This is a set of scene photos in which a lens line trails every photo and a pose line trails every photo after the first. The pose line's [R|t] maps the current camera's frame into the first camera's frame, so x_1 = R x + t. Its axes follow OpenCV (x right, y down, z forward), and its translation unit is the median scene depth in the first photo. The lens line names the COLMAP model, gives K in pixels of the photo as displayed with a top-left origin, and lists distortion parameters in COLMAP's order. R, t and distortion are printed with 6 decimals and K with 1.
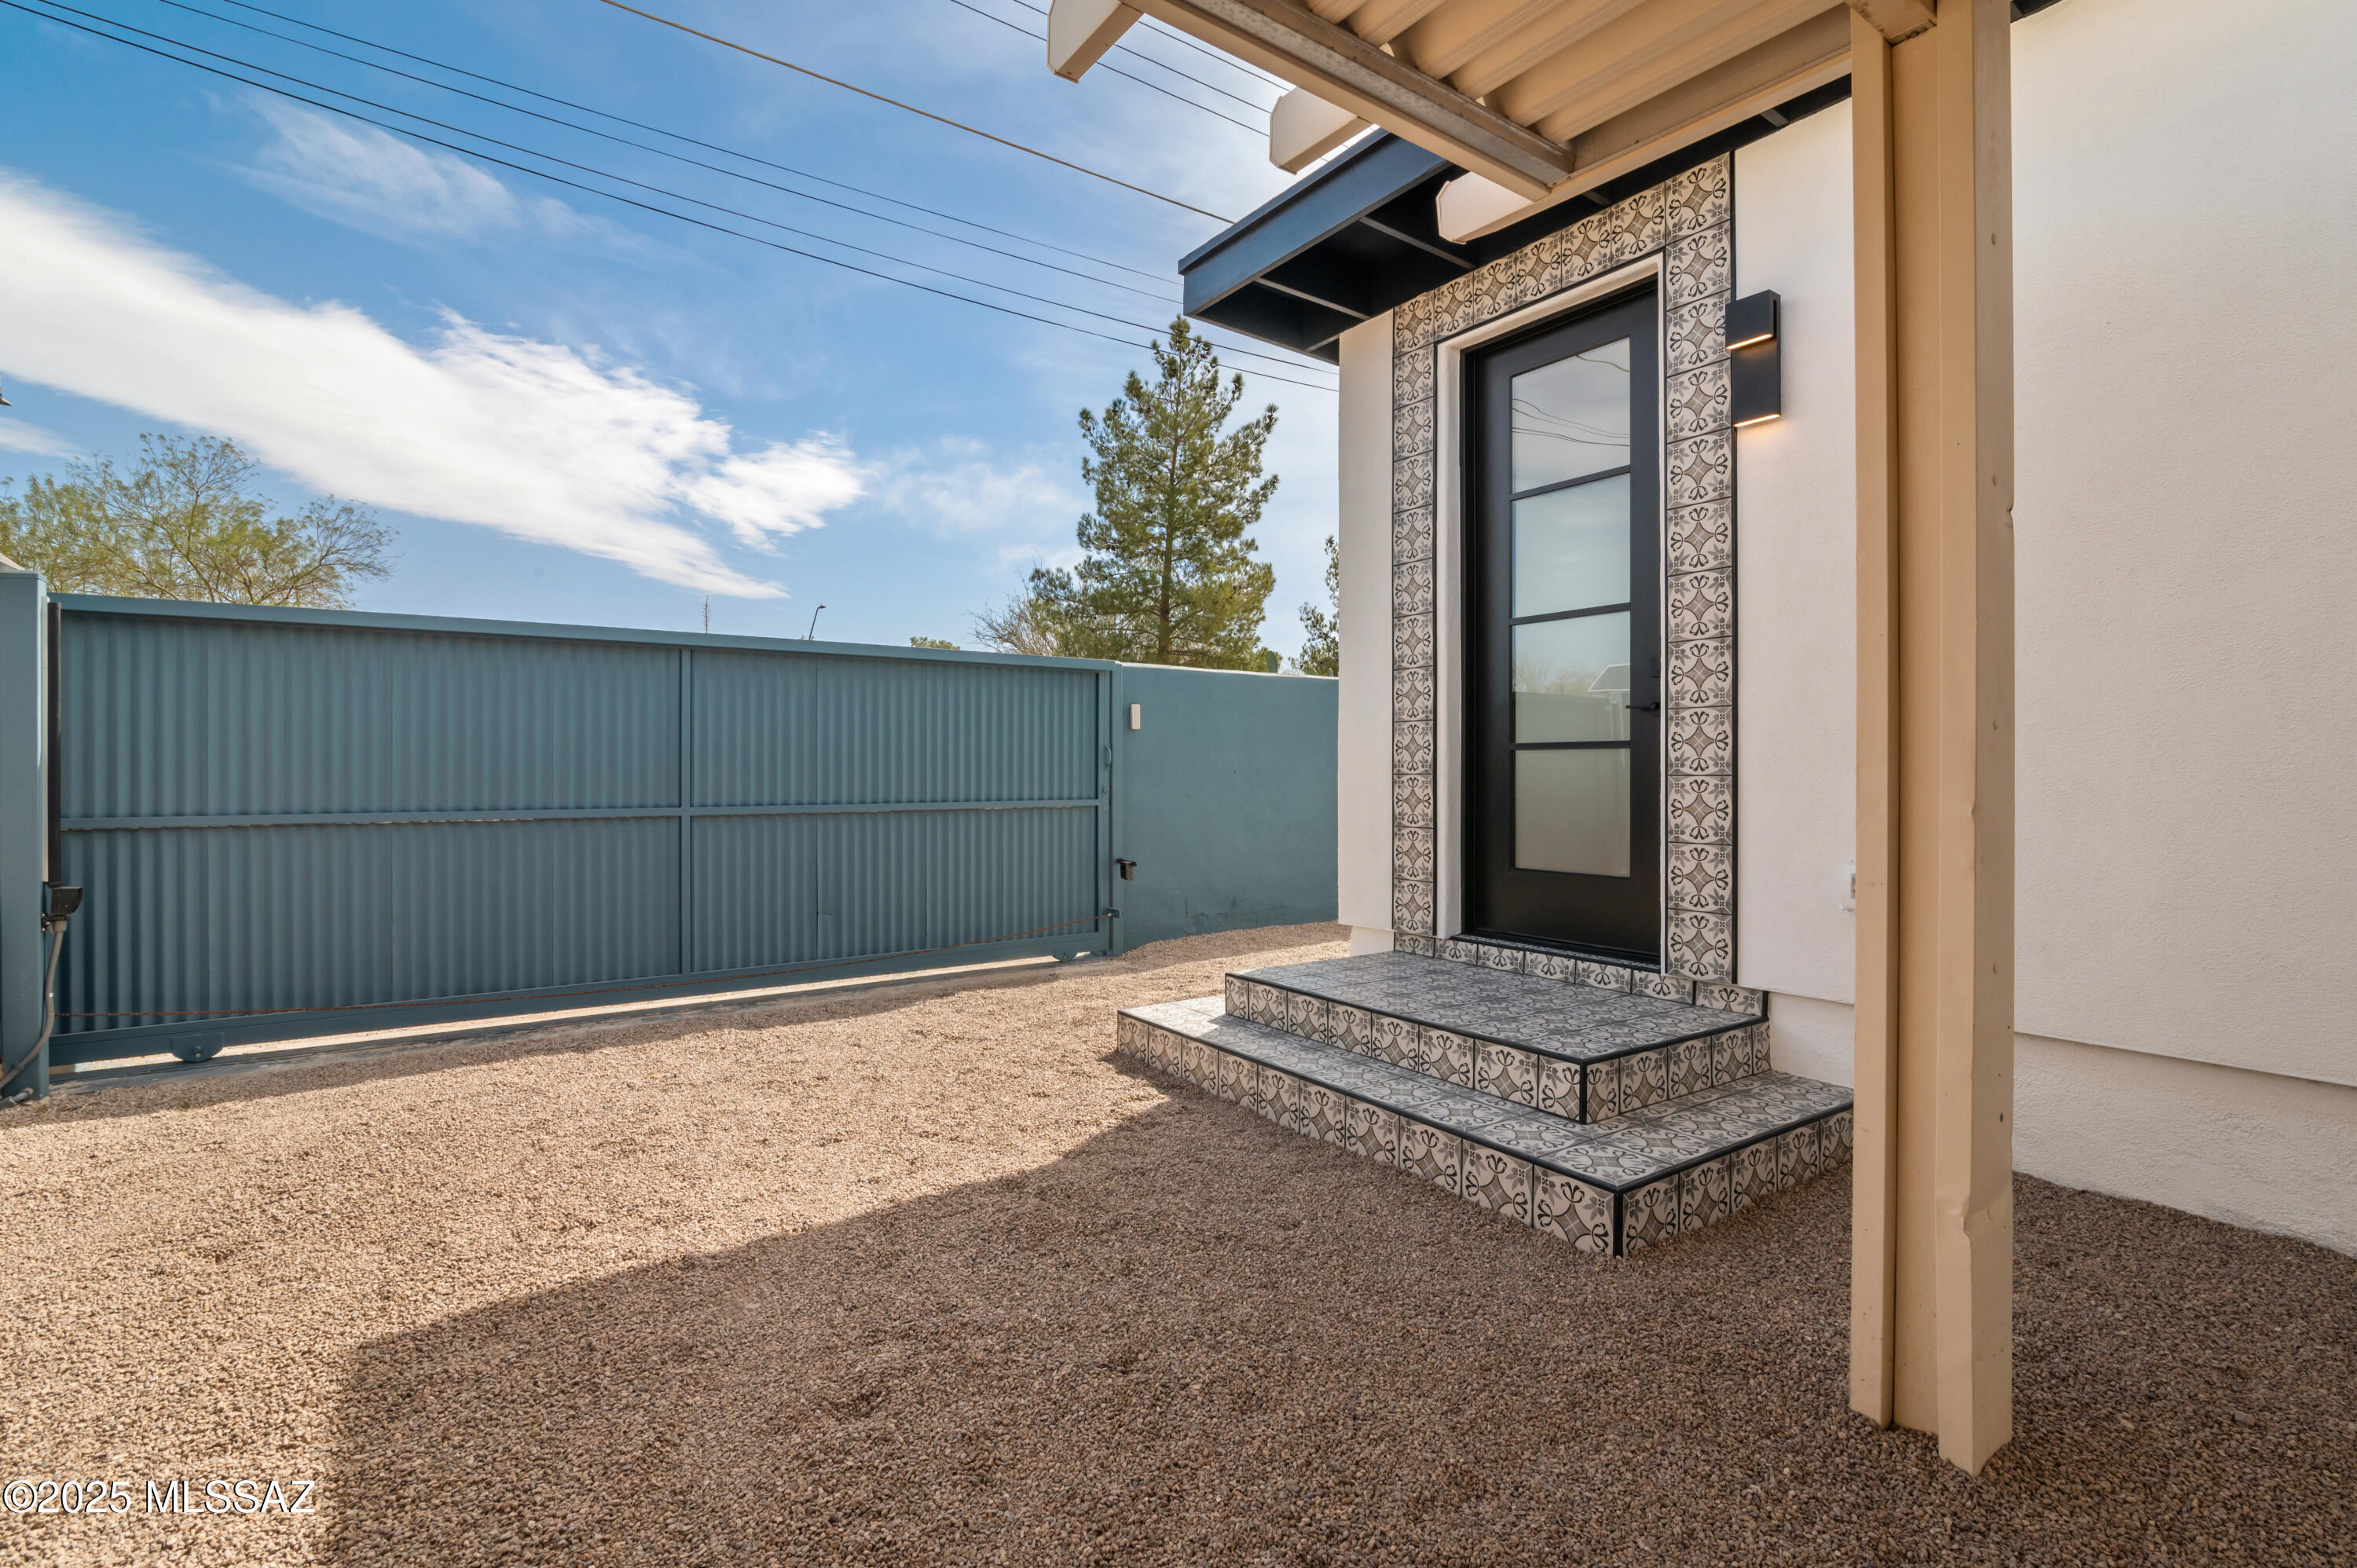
lens RADIAL K [[1085.0, 0, 1181.5], [0, 1085.0, 768.9], [0, 0, 1]] dist [-0.017172, 0.000185]
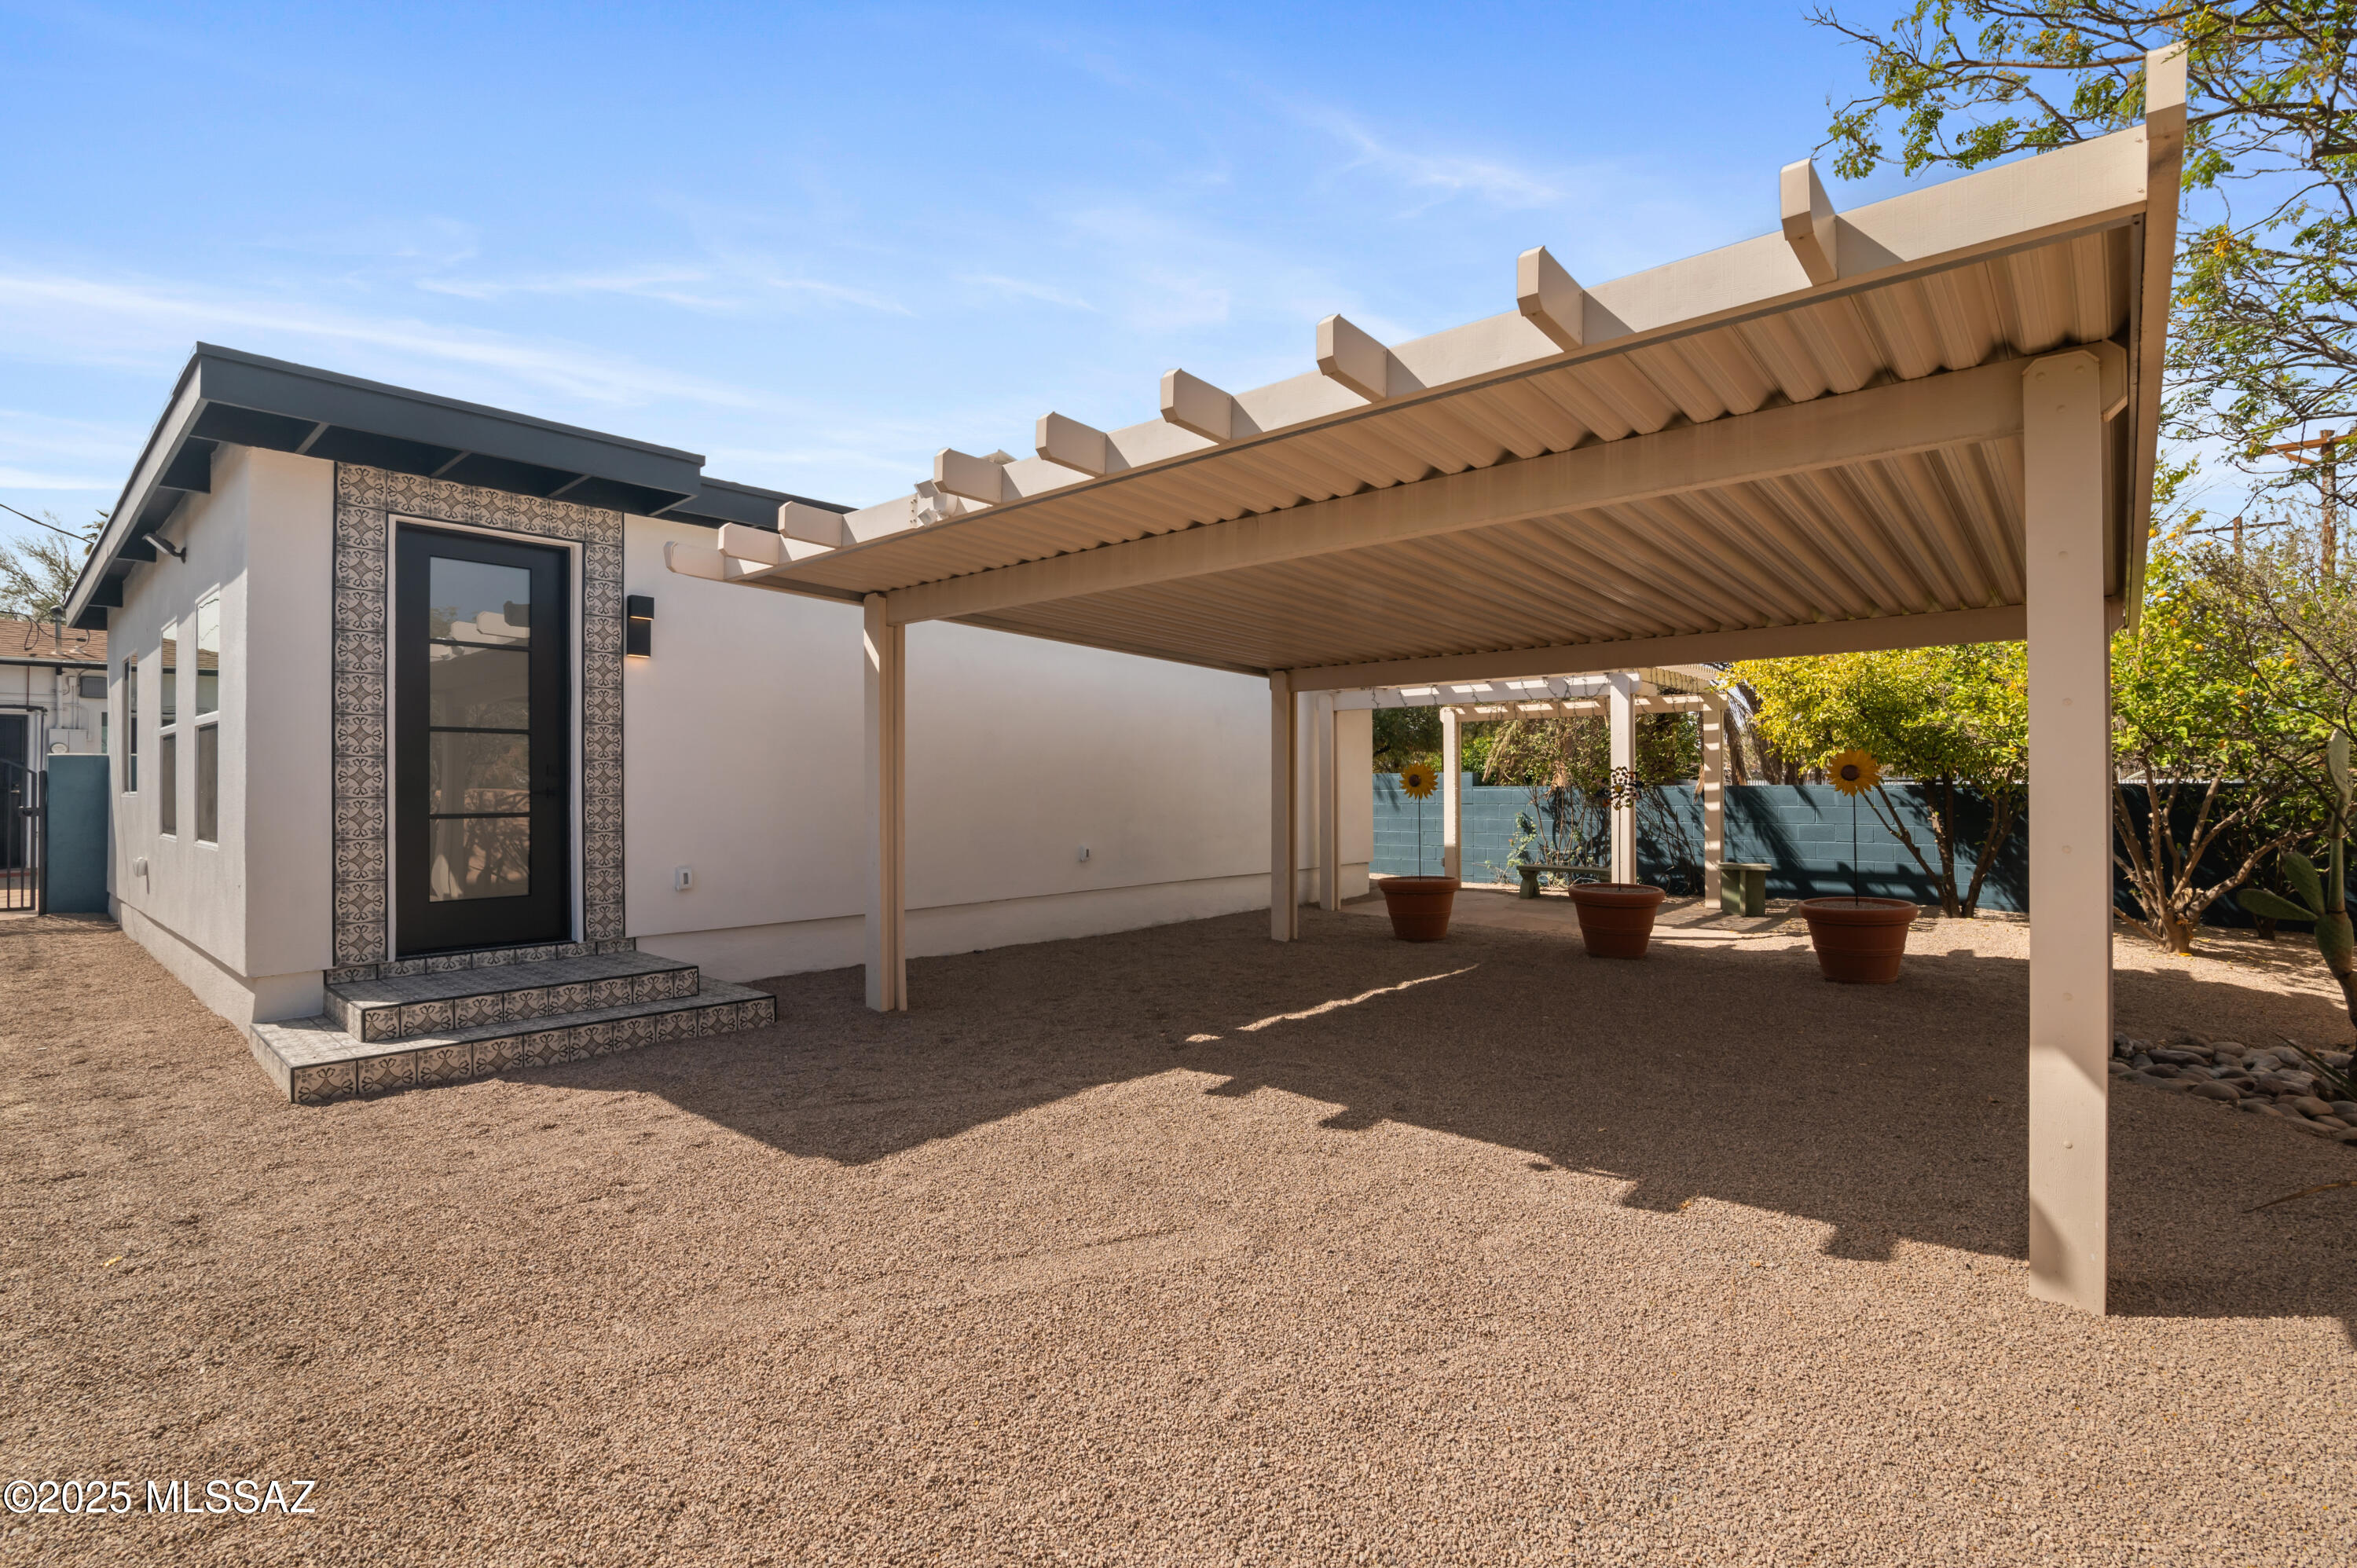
lens RADIAL K [[1092.5, 0, 1181.9], [0, 1092.5, 780.4], [0, 0, 1]] dist [-0.020775, 0.000268]
pose [[-0.236835, 0.007240, 0.971523, -1.418171], [0.002738, 0.999973, -0.006784, -0.060441], [-0.971546, 0.001053, -0.236848, 0.411551]]
